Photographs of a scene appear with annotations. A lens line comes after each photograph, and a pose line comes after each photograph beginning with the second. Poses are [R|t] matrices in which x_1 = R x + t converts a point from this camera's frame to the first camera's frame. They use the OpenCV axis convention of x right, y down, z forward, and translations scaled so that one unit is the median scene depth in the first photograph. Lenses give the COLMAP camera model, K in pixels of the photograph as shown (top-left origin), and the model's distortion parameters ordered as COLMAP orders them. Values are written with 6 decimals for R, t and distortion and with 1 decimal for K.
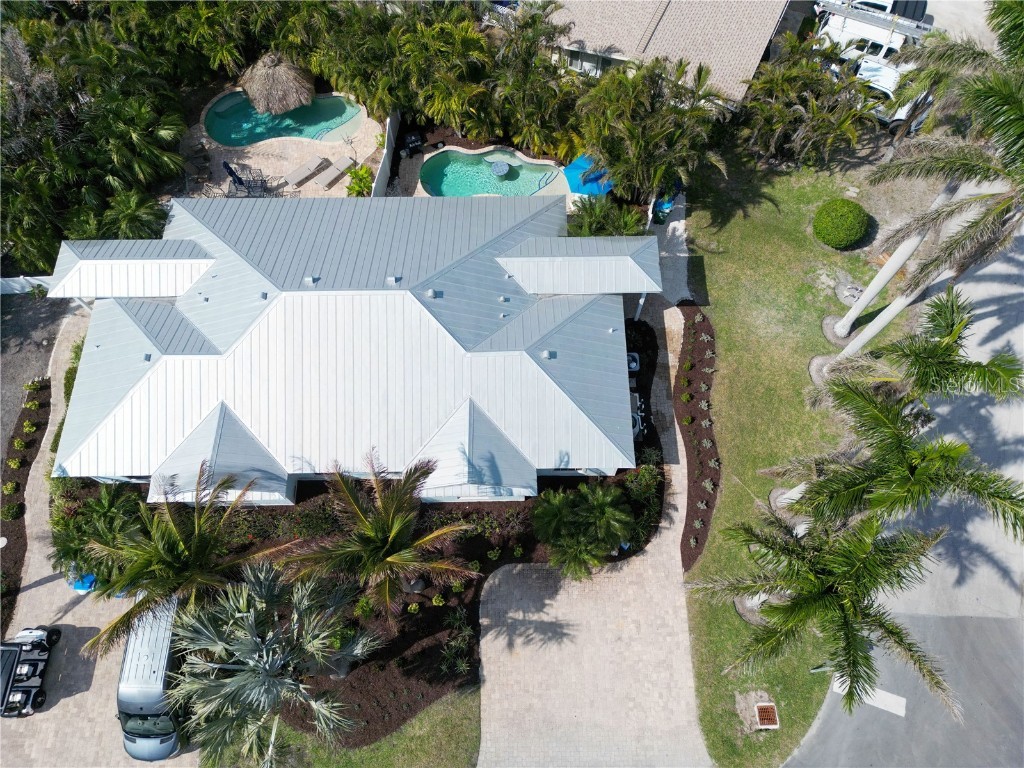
lens RADIAL K [[715.6, 0, 512.0], [0, 715.6, 384.0], [0, 0, 1]] dist [0.074735, -0.070244]
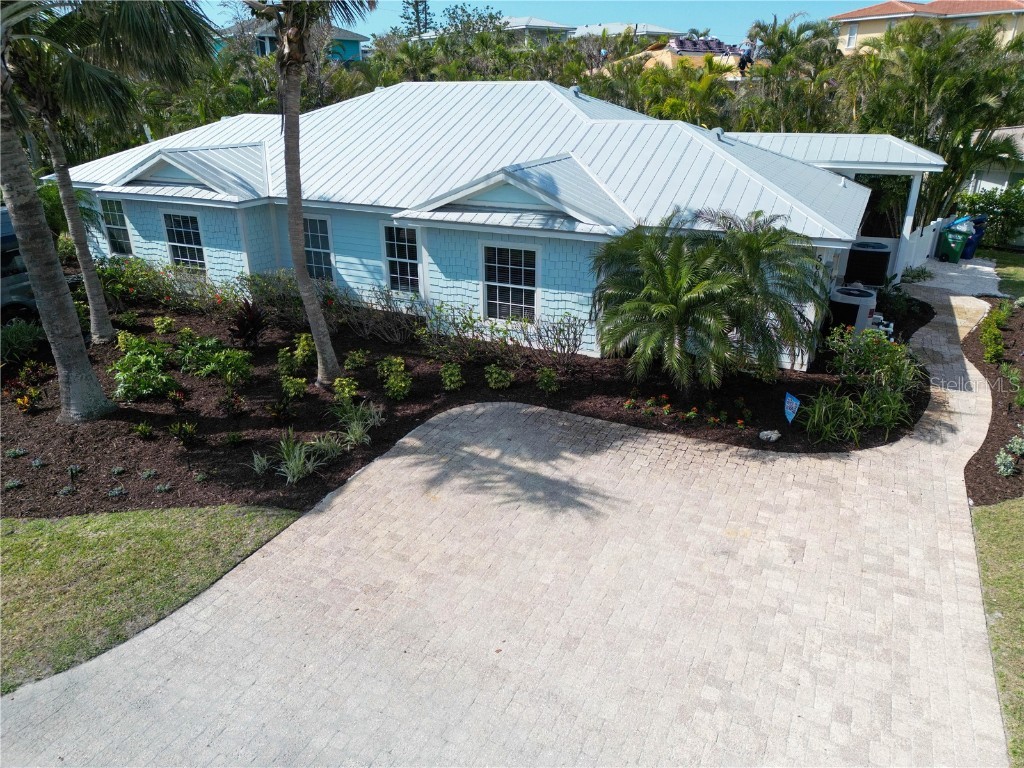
lens RADIAL K [[715.6, 0, 512.0], [0, 715.6, 384.0], [0, 0, 1]] dist [0.074735, -0.070244]
pose [[0.891970, 0.174213, -0.417180, 0.182672], [-0.417961, 0.669512, -0.614054, 0.535201], [0.172331, 0.722083, 0.669999, 0.709825]]
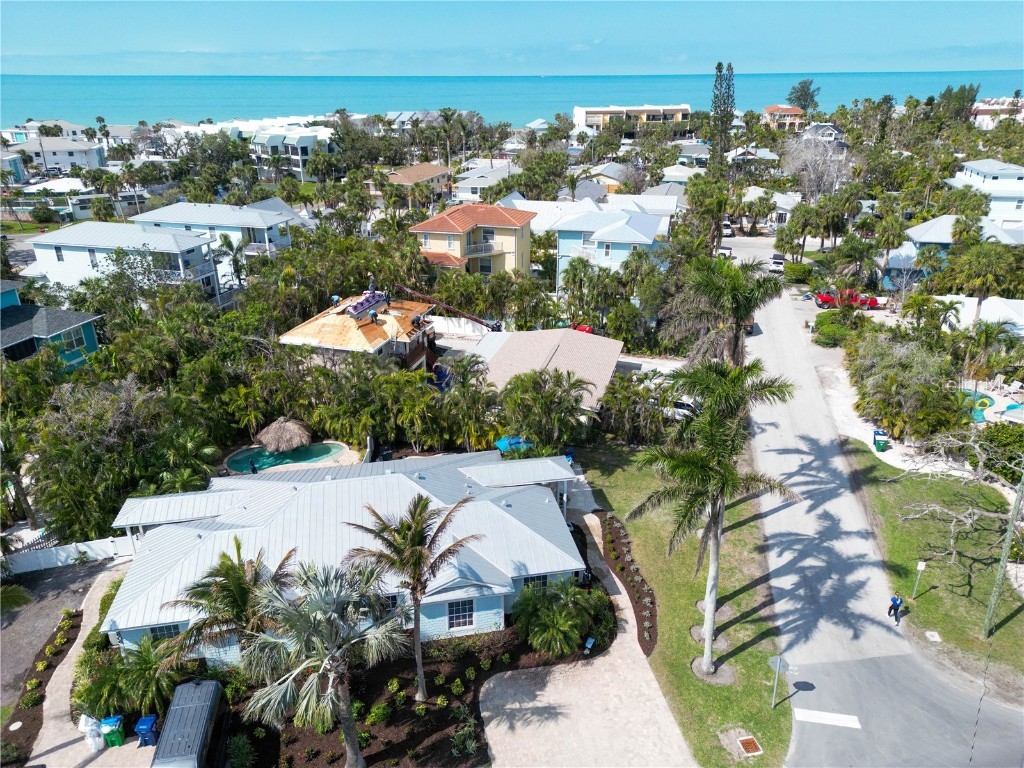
lens RADIAL K [[715.6, 0, 512.0], [0, 715.6, 384.0], [0, 0, 1]] dist [0.074735, -0.070244]
pose [[0.984230, -0.066526, 0.163907, -0.146897], [0.161594, 0.715085, -0.680103, 0.728514], [-0.071963, 0.695864, 0.714559, -0.147625]]
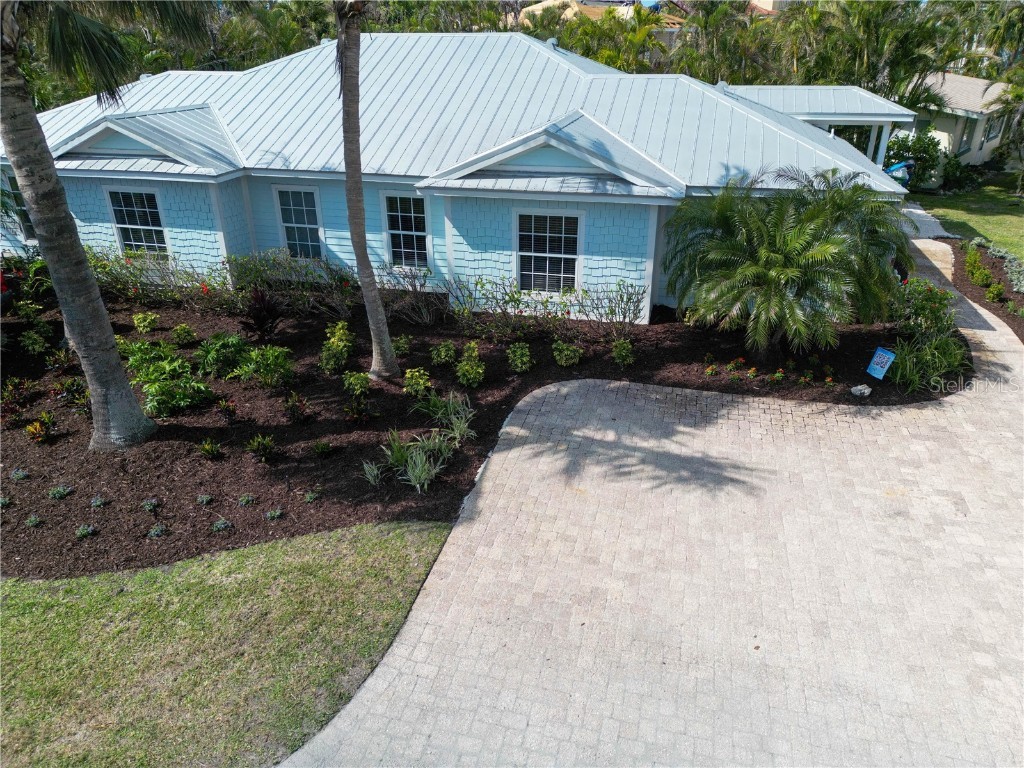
lens RADIAL K [[715.6, 0, 512.0], [0, 715.6, 384.0], [0, 0, 1]] dist [0.074735, -0.070244]
pose [[0.965125, 0.114324, -0.235509, 0.050294], [-0.241866, 0.733633, -0.635046, 0.554801], [0.100176, 0.669860, 0.735699, 0.699200]]
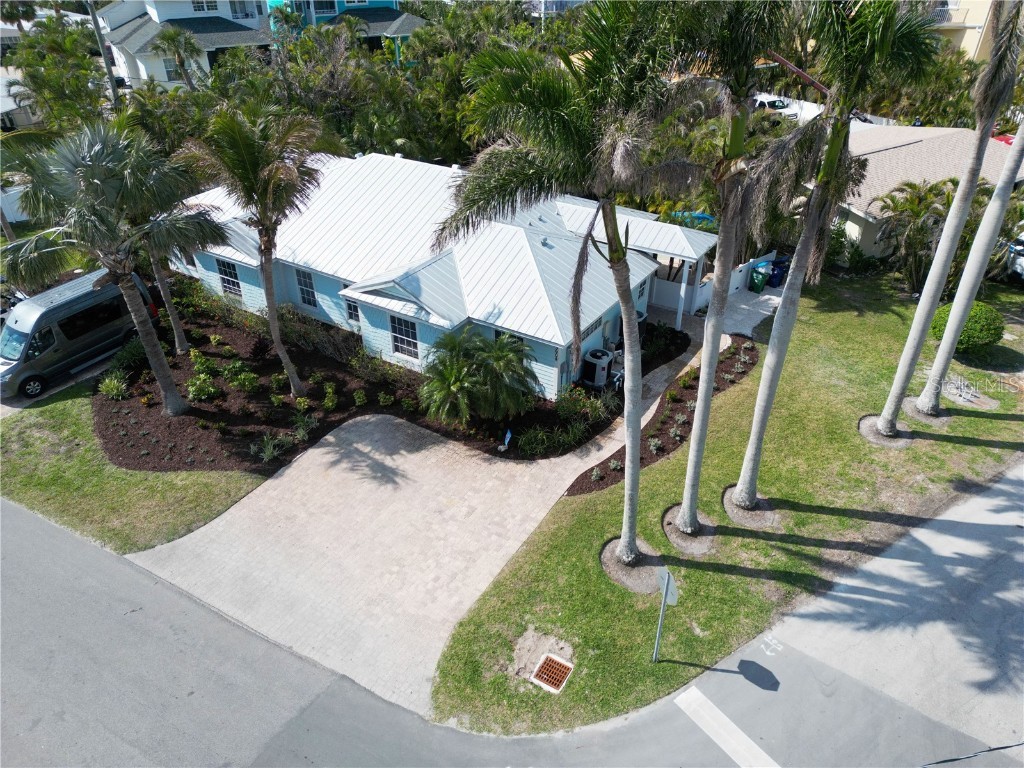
lens RADIAL K [[711.9, 0, 512.0], [0, 711.9, 384.0], [0, 0, 1]] dist [0.122441, -0.205885]
pose [[0.835498, 0.301297, -0.459525, 0.507990], [-0.506869, 0.745520, -0.432763, 0.533249], [0.212195, 0.594491, 0.775599, 0.359227]]
